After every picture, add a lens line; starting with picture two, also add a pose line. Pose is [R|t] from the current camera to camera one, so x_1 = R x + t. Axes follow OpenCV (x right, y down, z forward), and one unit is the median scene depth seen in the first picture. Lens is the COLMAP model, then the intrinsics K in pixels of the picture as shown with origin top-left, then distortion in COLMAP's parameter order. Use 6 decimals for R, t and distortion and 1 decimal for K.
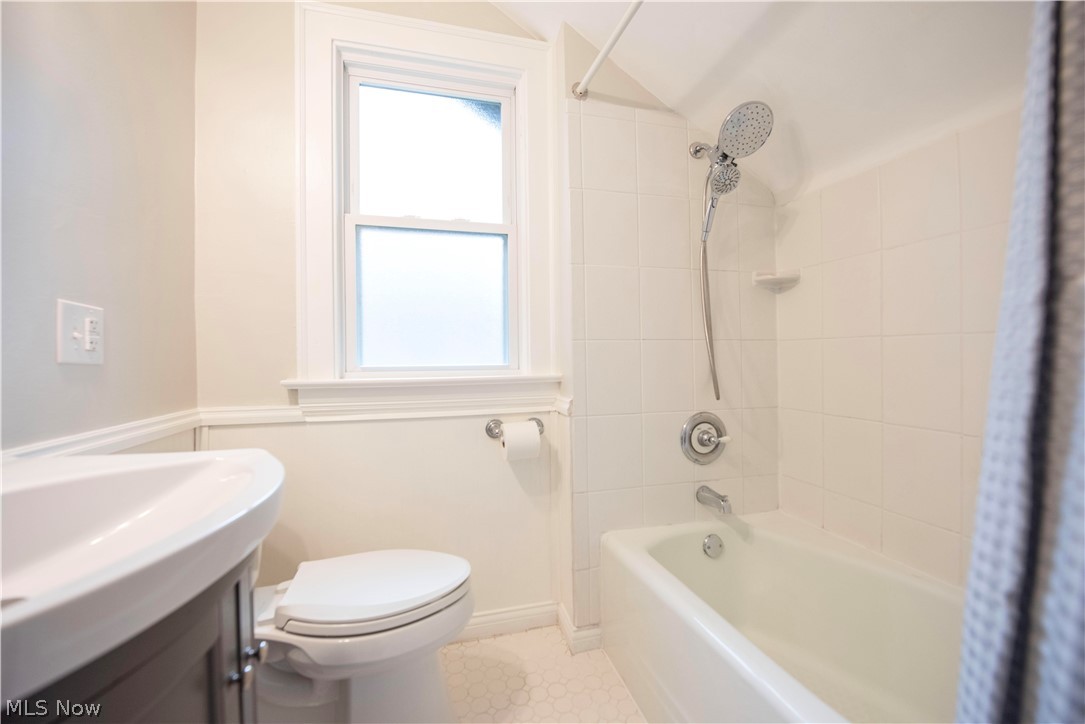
lens RADIAL K [[436.8, 0, 541.0], [0, 436.8, 357.6], [0, 0, 1]] dist [-0.017857, -0.000827]
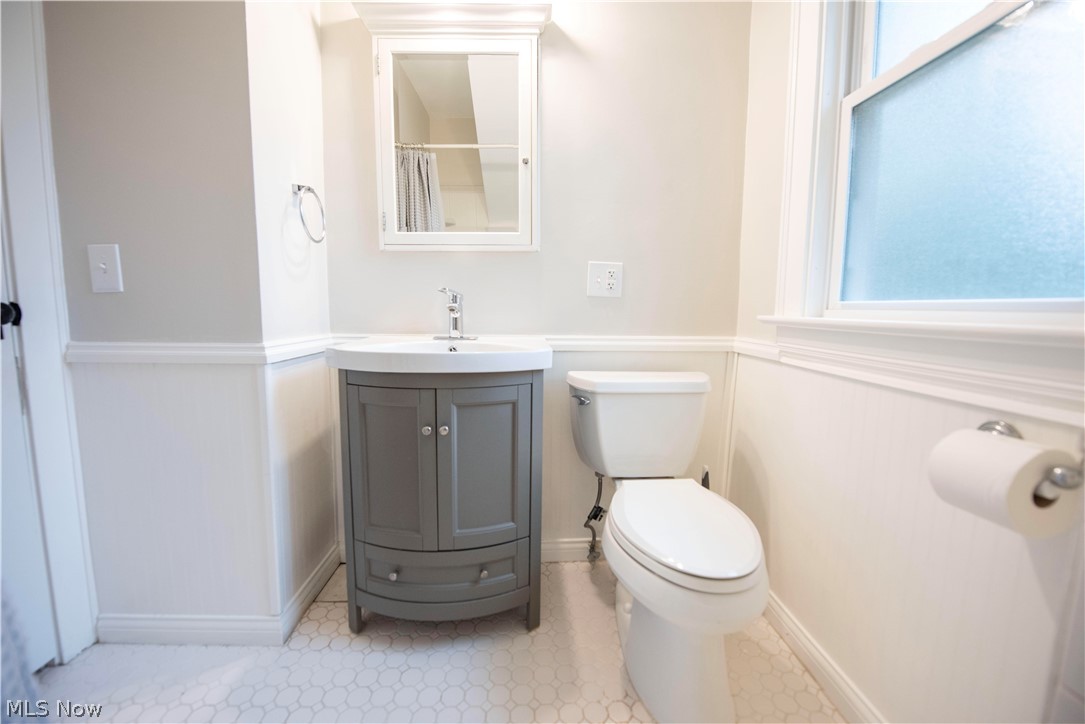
lens RADIAL K [[462.7, 0, 538.8], [0, 462.7, 355.8], [0, 0, 1]] dist [-0.018584, -0.000359]
pose [[-0.230115, 0.114792, -0.966369, 0.519676], [0.003222, 0.993103, 0.117200, 0.019086], [0.973158, 0.023856, -0.228898, 0.729669]]
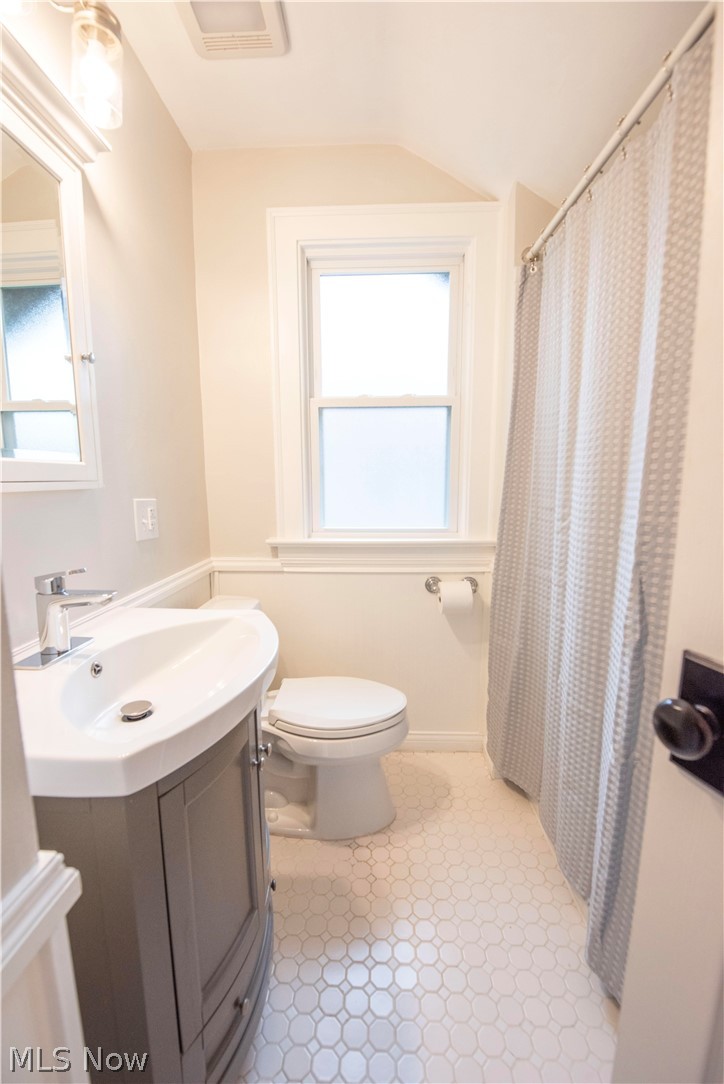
lens RADIAL K [[436.4, 0, 362.0], [0, 436.4, 542.0], [0, 0, 1]] dist [-0.017857, -0.000827]
pose [[0.954426, 0.051547, -0.293963, 0.051242], [-0.006795, 0.988469, 0.151270, -0.133658], [0.298371, -0.142378, 0.943771, -0.131027]]
